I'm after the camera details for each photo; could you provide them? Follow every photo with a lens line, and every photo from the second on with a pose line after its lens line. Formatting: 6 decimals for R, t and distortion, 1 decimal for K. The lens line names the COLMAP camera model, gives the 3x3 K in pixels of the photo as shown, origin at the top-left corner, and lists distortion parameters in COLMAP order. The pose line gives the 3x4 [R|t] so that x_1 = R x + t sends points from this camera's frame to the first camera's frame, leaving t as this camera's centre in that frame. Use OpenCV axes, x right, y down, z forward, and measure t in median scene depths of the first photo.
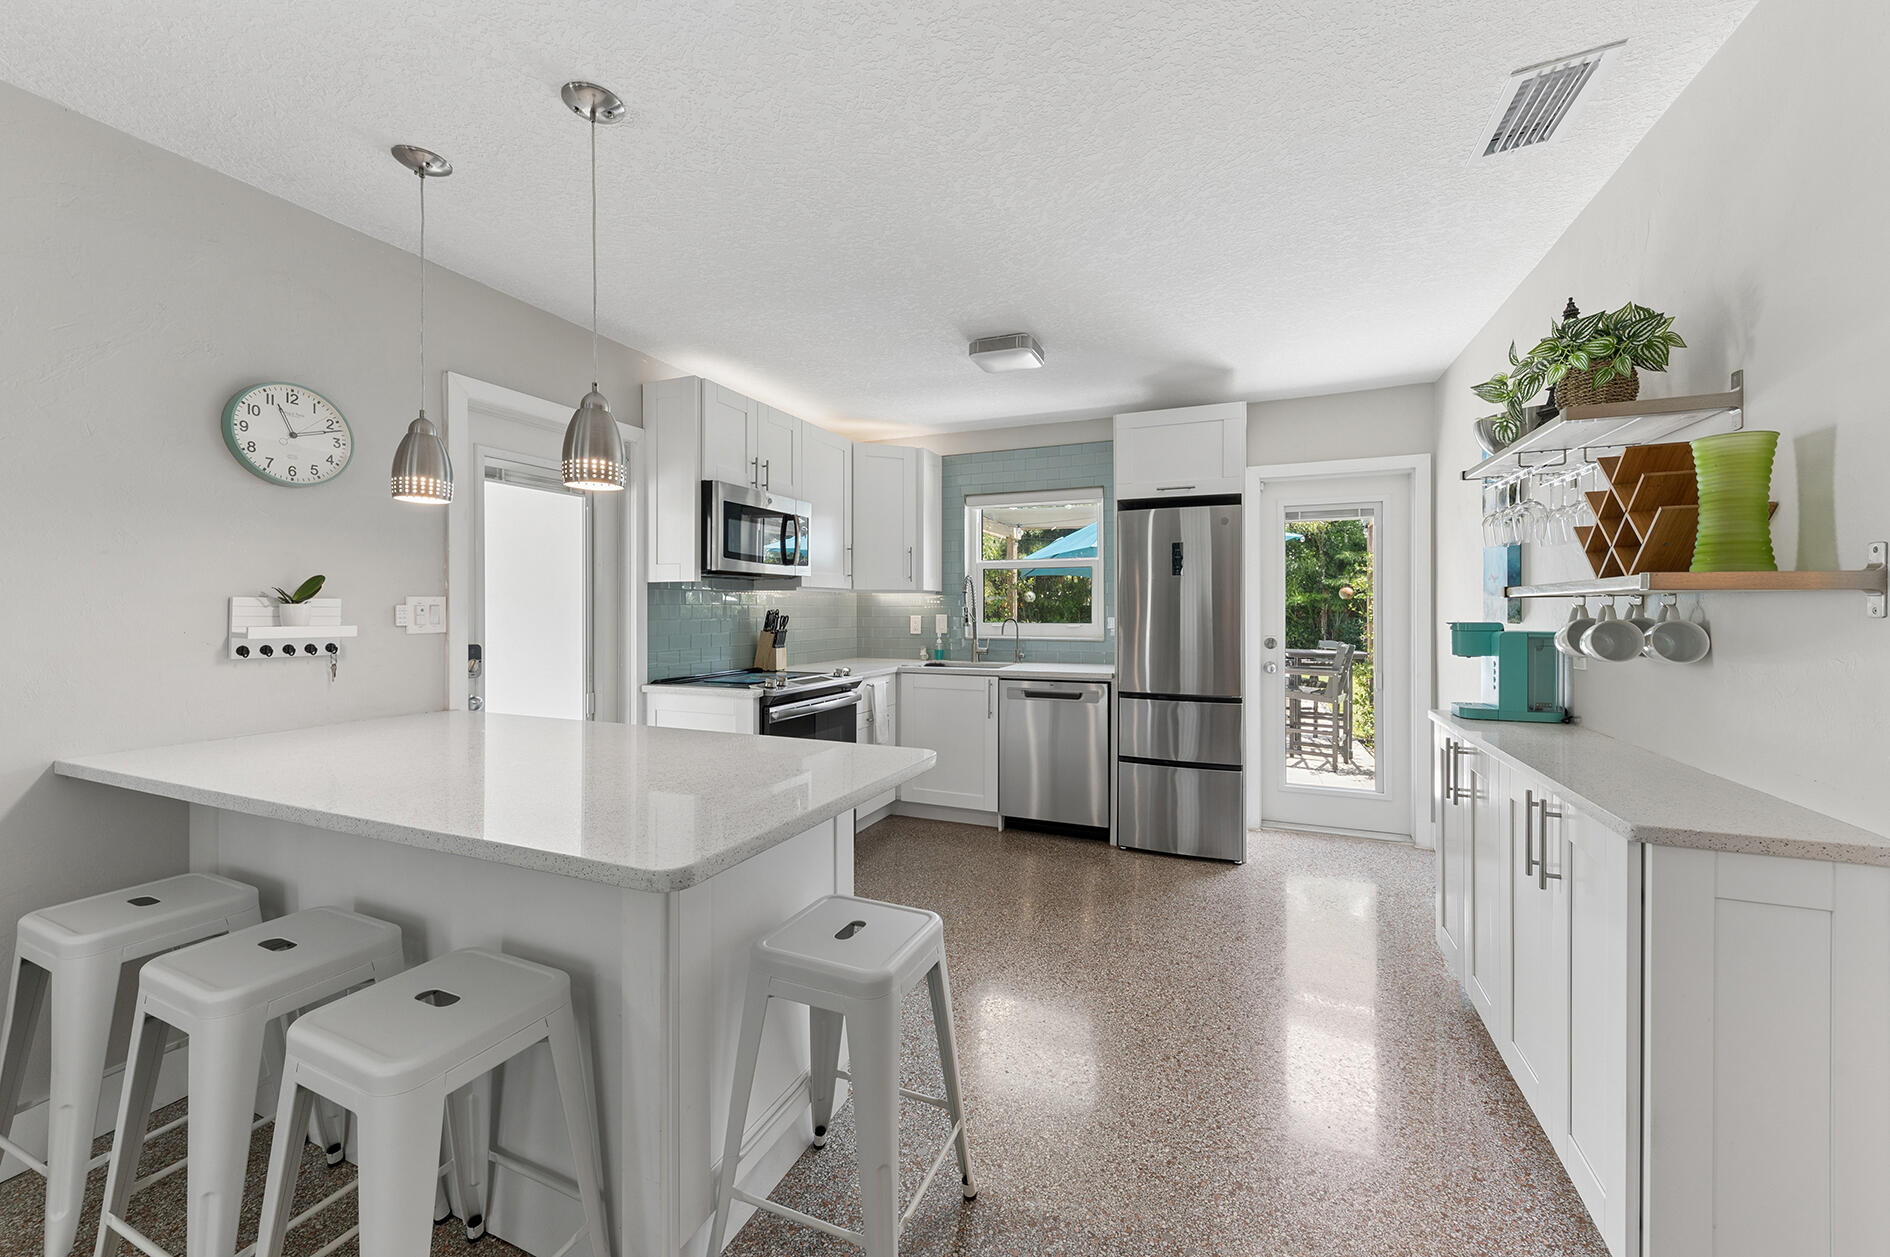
lens RADIAL K [[723.2, 0, 942.7], [0, 723.2, 608.7], [0, 0, 1]] dist [0.016940, -0.000059]
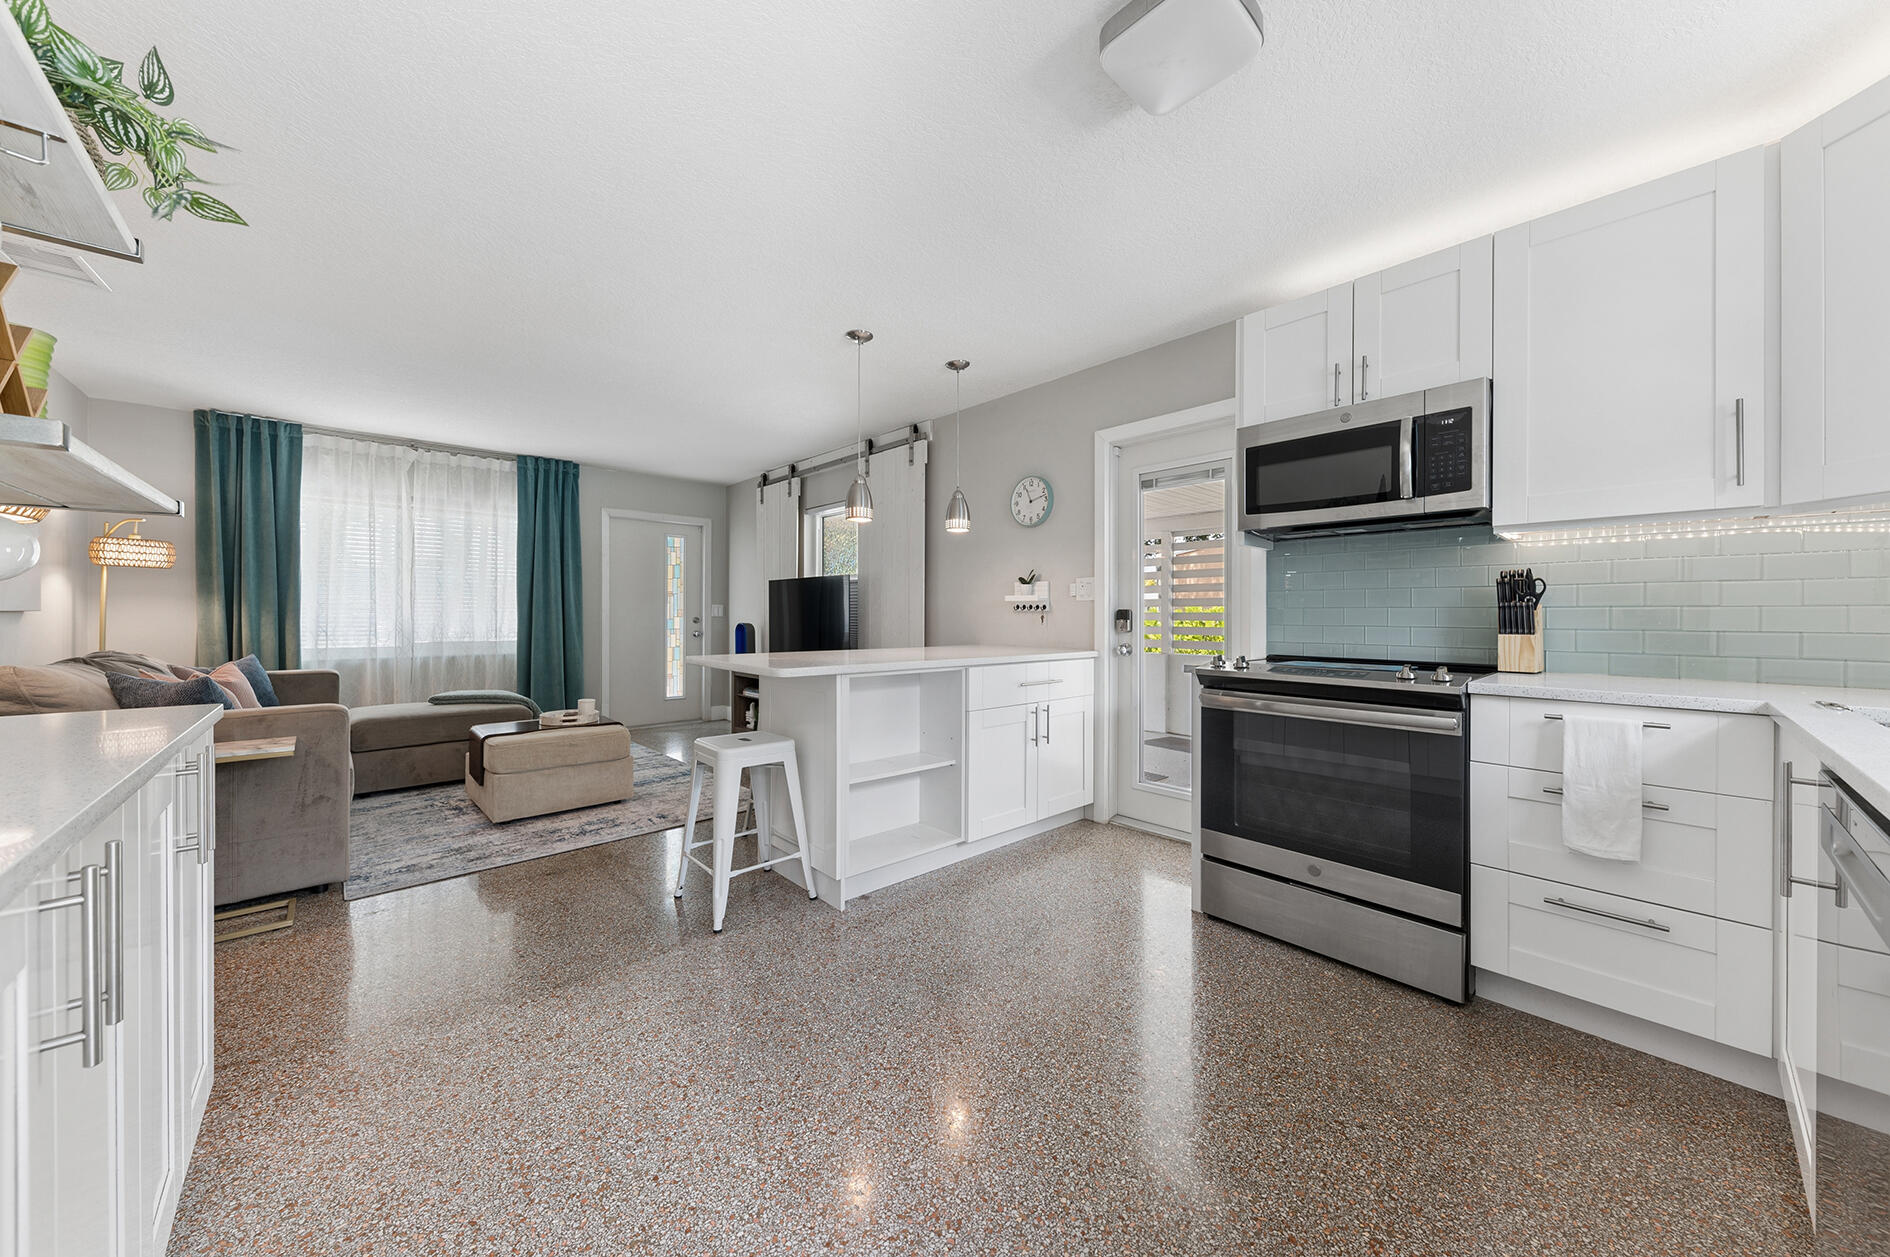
lens RADIAL K [[653.4, 0, 954.2], [0, 653.4, 615.8], [0, 0, 1]] dist [0.000661, -0.002022]
pose [[-0.412521, 0.002366, -0.910945, 0.464522], [-0.002706, 0.999989, 0.003822, 0.040162], [0.910944, 0.004042, -0.412511, 0.847537]]
